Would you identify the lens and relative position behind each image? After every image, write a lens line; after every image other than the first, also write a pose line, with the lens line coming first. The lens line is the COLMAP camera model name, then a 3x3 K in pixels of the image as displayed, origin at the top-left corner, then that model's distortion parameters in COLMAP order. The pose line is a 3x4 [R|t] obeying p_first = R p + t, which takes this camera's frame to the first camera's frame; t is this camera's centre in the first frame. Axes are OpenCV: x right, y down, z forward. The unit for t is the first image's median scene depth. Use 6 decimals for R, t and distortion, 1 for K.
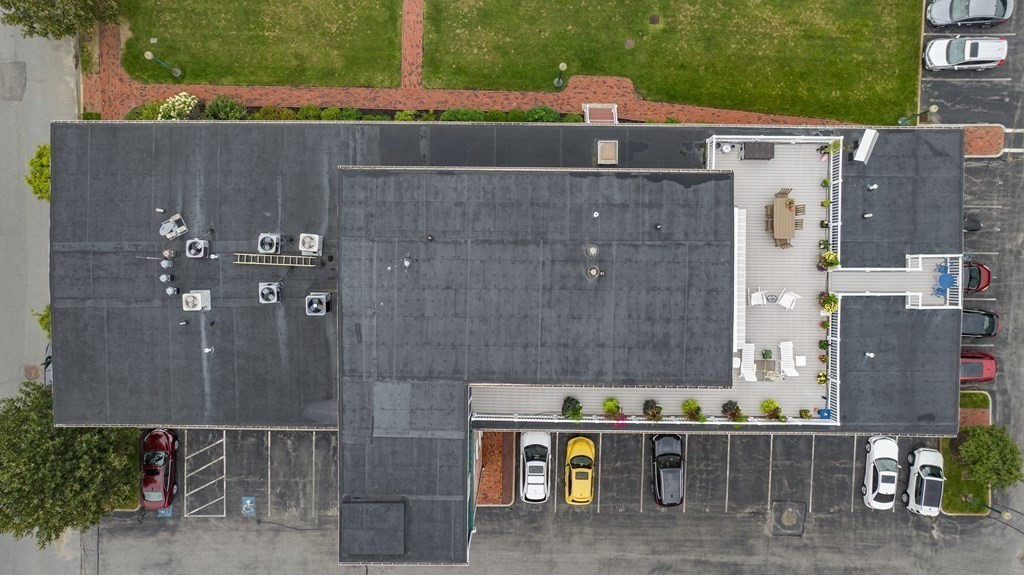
lens RADIAL K [[724.6, 0, 511.8], [0, 724.6, 287.6], [0, 0, 1]] dist [-0.004276, -0.000102]
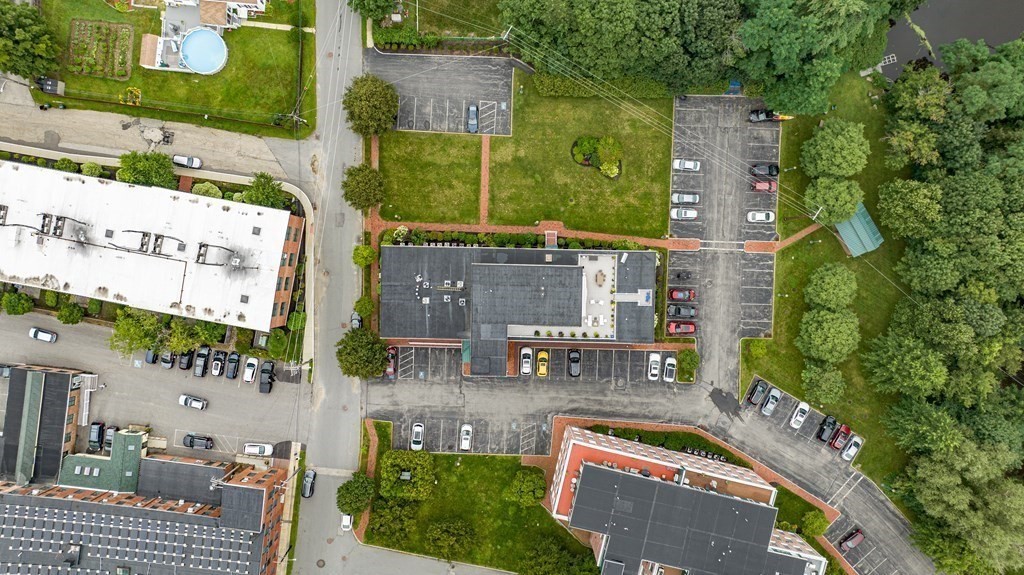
lens RADIAL K [[724.6, 0, 512.3], [0, 724.6, 288.5], [0, 0, 1]] dist [-0.004276, -0.000102]
pose [[0.999884, 0.012222, 0.009045, -0.050300], [-0.012261, 0.999916, 0.004296, -0.043044], [-0.008992, -0.004407, 0.999950, -1.789207]]
